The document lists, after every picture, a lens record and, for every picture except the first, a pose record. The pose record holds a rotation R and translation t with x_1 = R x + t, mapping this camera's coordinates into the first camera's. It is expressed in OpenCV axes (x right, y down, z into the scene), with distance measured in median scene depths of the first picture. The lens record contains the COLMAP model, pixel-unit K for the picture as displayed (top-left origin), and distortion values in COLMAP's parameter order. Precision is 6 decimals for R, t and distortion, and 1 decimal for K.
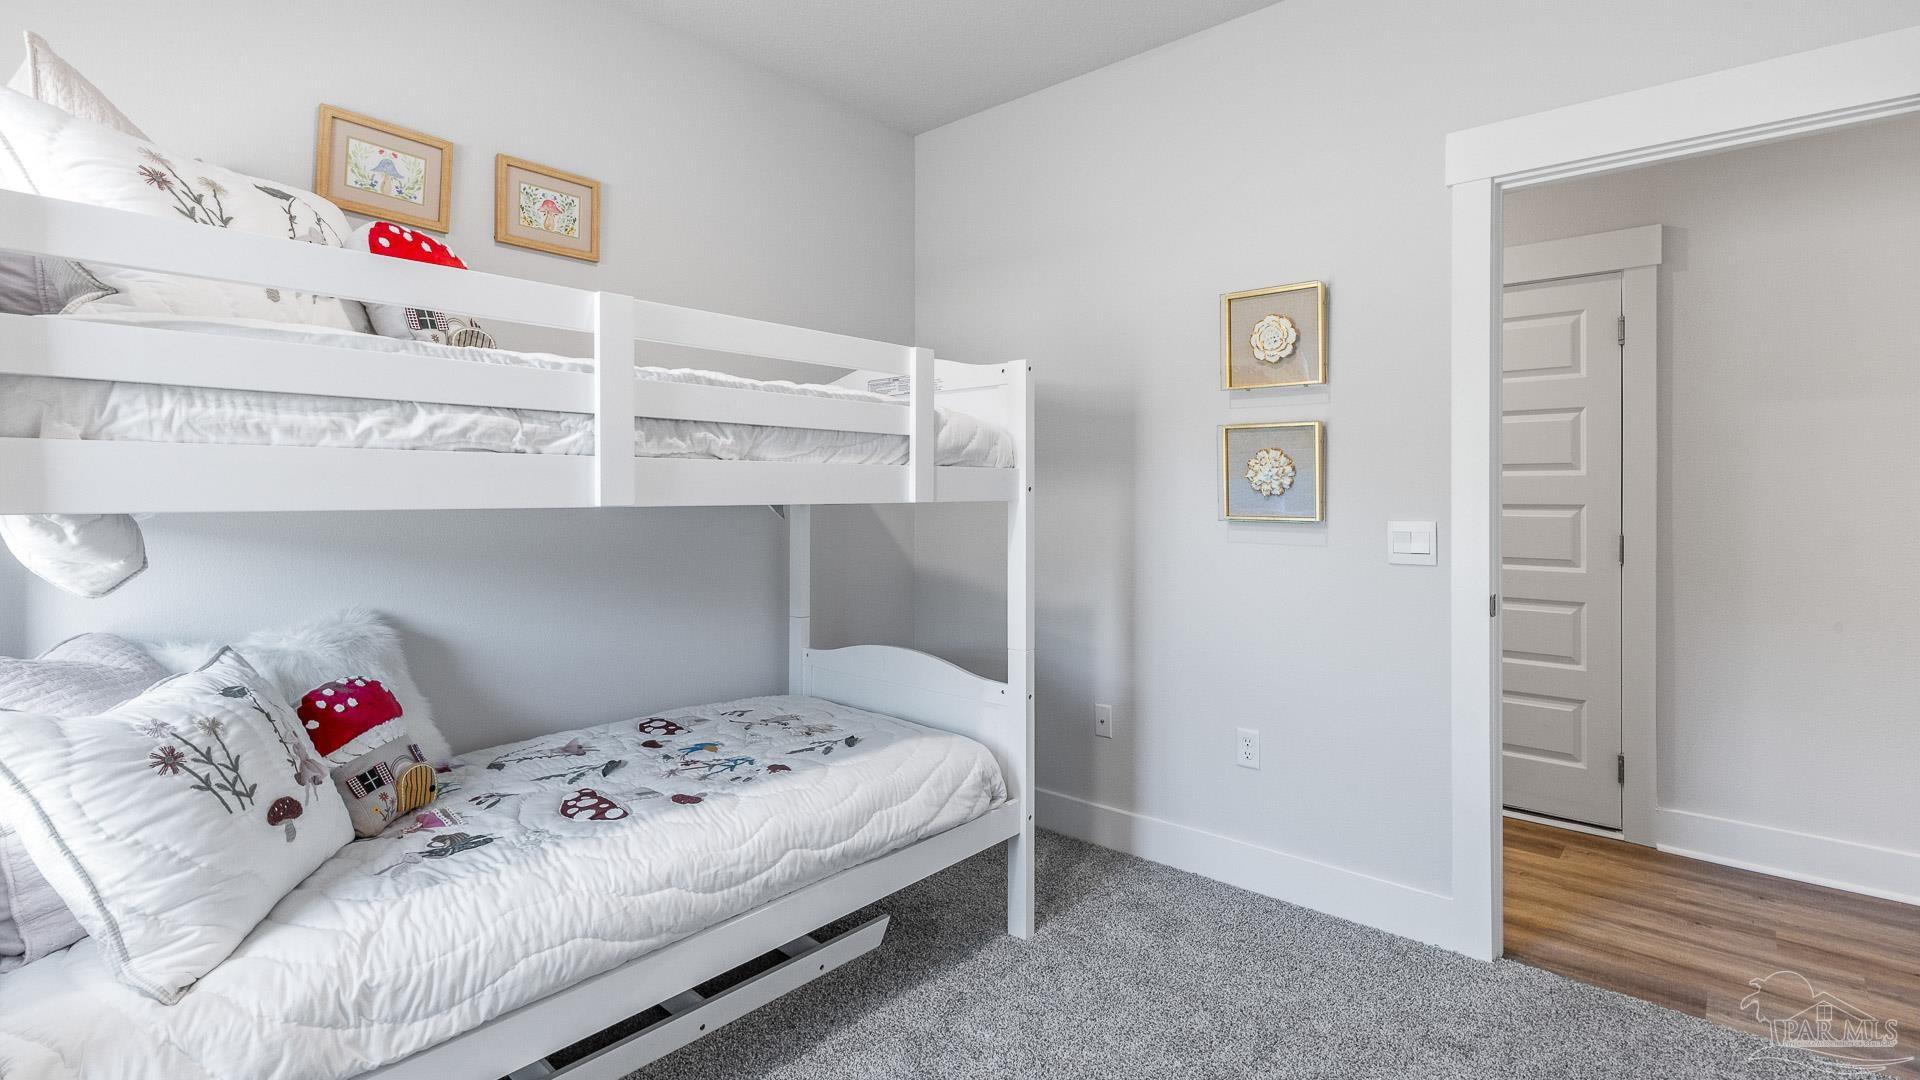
lens RADIAL K [[897.1, 0, 961.2], [0, 897.1, 484.9], [0, 0, 1]] dist [0.014873, -0.000017]
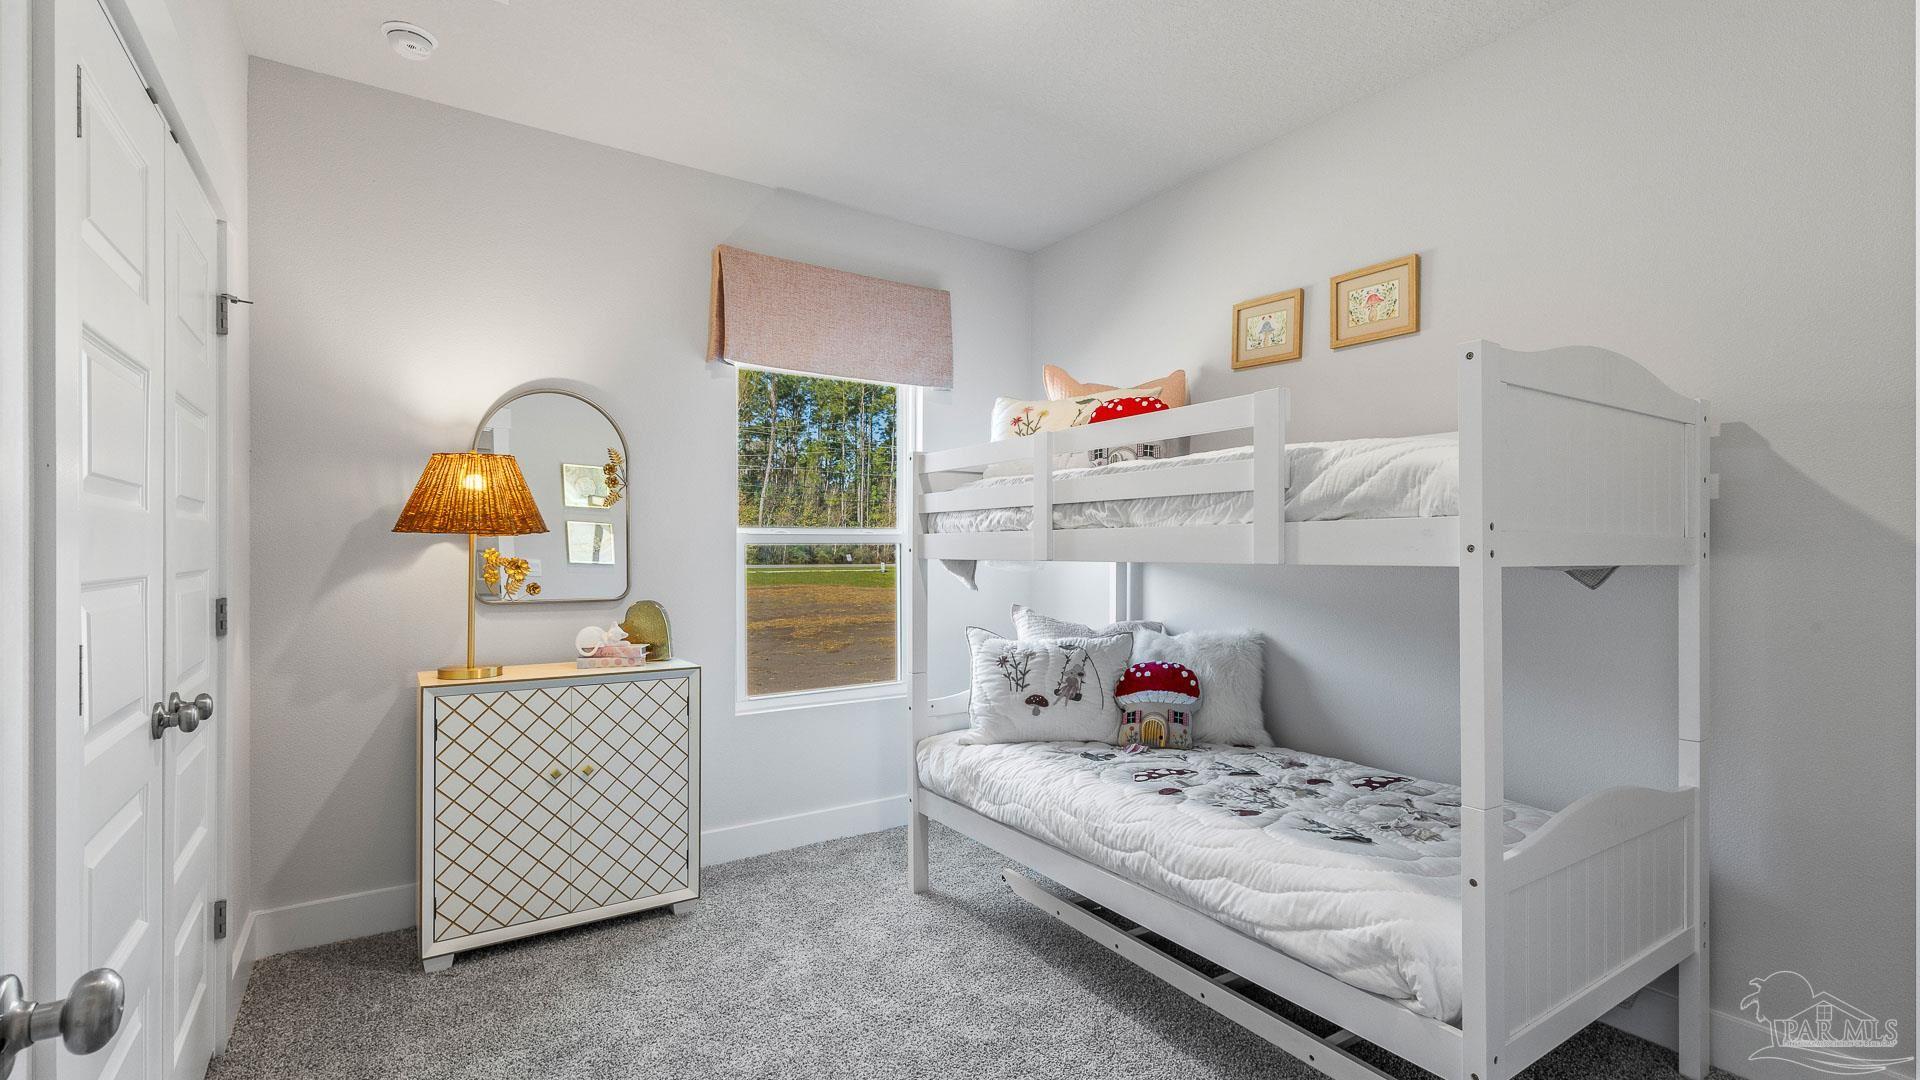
lens RADIAL K [[866.6, 0, 960.0], [0, 866.6, 540.0], [0, 0, 1]] dist [-0.000109, -0.000044]
pose [[-0.276149, -0.013572, -0.961019, 0.937861], [0.005369, 0.999863, -0.015664, 0.008516], [0.961100, -0.009485, -0.276039, 1.028492]]
